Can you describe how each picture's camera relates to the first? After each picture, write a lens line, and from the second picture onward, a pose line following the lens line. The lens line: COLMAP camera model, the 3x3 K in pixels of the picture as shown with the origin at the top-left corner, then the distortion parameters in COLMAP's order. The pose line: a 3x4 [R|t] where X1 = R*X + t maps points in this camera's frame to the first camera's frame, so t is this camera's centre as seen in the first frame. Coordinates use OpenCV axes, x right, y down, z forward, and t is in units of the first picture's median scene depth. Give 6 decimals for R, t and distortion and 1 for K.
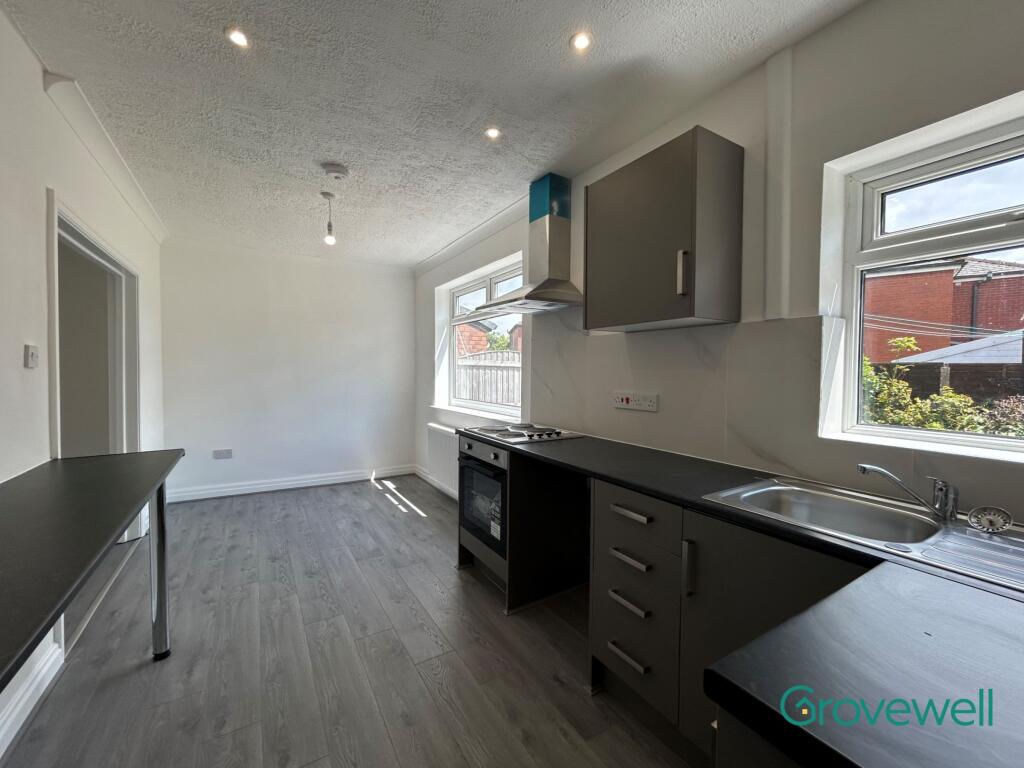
lens RADIAL K [[414.5, 0, 512.0], [0, 414.5, 384.0], [0, 0, 1]] dist [-0.014095, 0.006692]
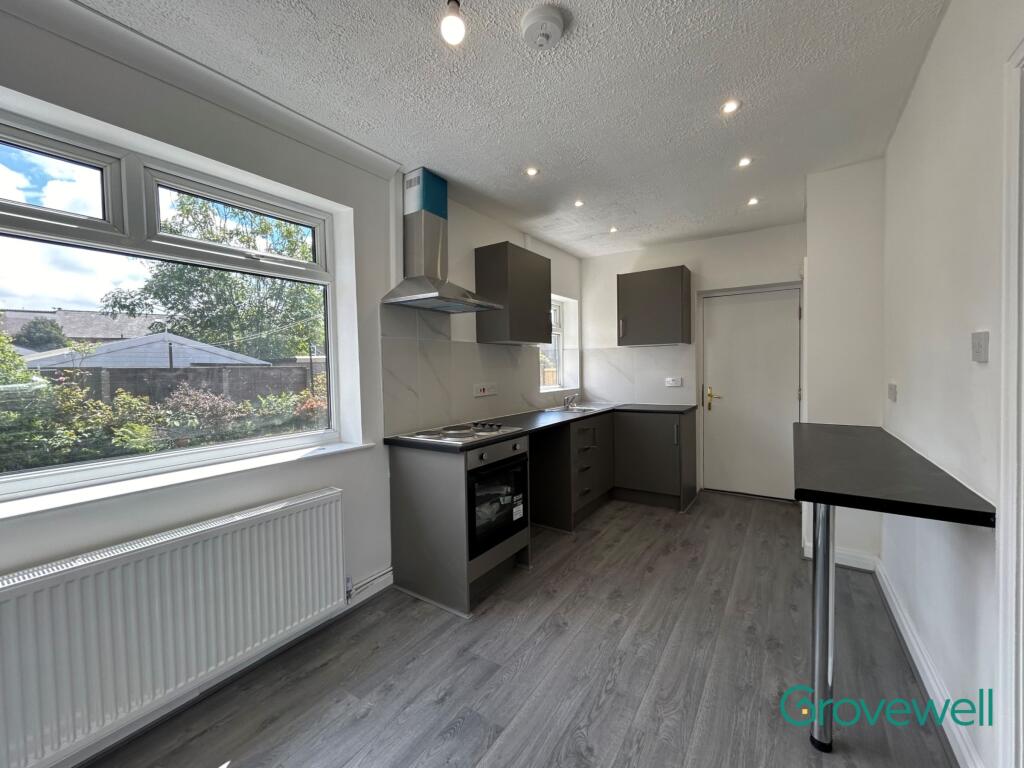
lens RADIAL K [[414.5, 0, 512.0], [0, 414.5, 384.0], [0, 0, 1]] dist [-0.014095, 0.006692]
pose [[-0.403262, -0.032472, 0.914508, -1.044578], [0.047708, 0.997265, 0.056448, -0.056587], [-0.913840, 0.066392, -0.400610, 1.438464]]
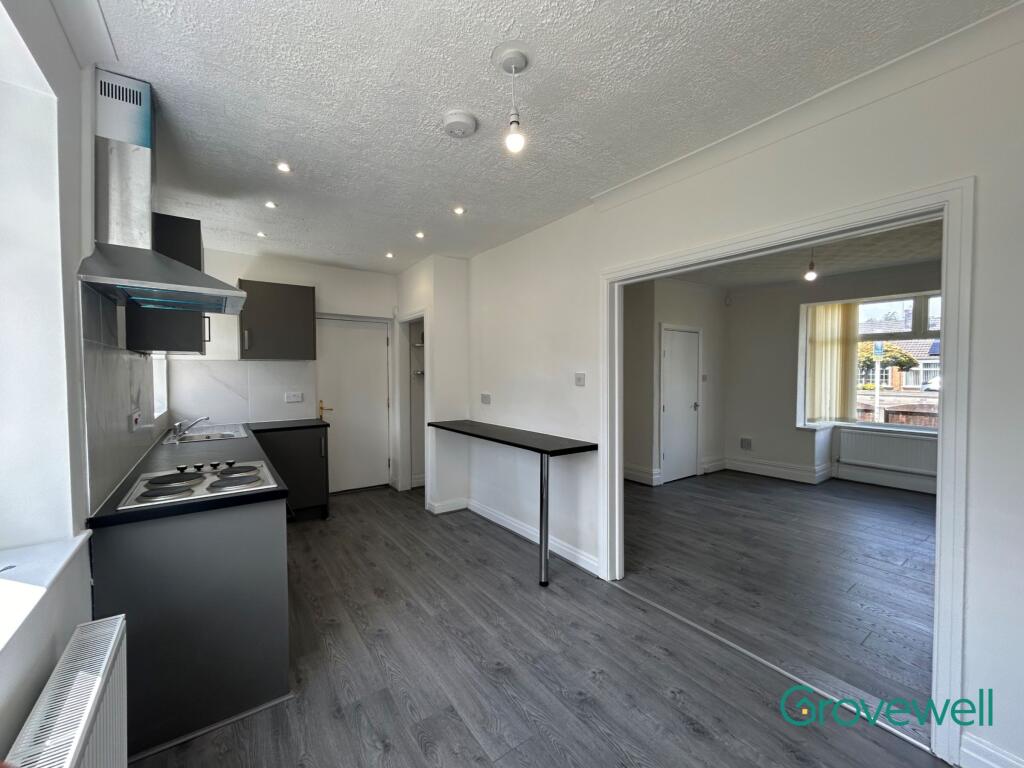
lens RADIAL K [[414.5, 0, 512.0], [0, 414.5, 384.0], [0, 0, 1]] dist [-0.014095, 0.006692]
pose [[-0.998042, -0.003415, -0.062446, -0.521133], [-0.007412, 0.997930, 0.063882, -0.111942], [0.062099, 0.064220, -0.996002, 1.944660]]
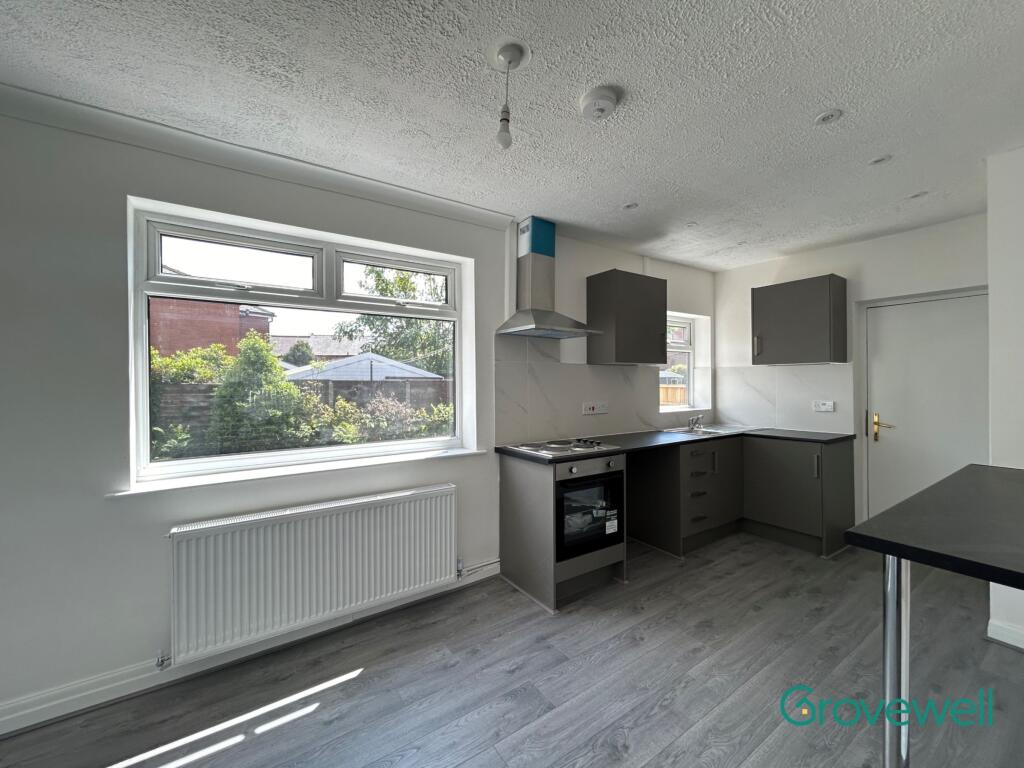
lens RADIAL K [[414.5, 0, 512.0], [0, 414.5, 384.0], [0, 0, 1]] dist [-0.014095, 0.006692]
pose [[-0.035268, -0.006962, 0.999354, -1.203619], [0.039264, 0.999194, 0.008346, -0.073689], [-0.998606, 0.039533, -0.034966, 1.307400]]
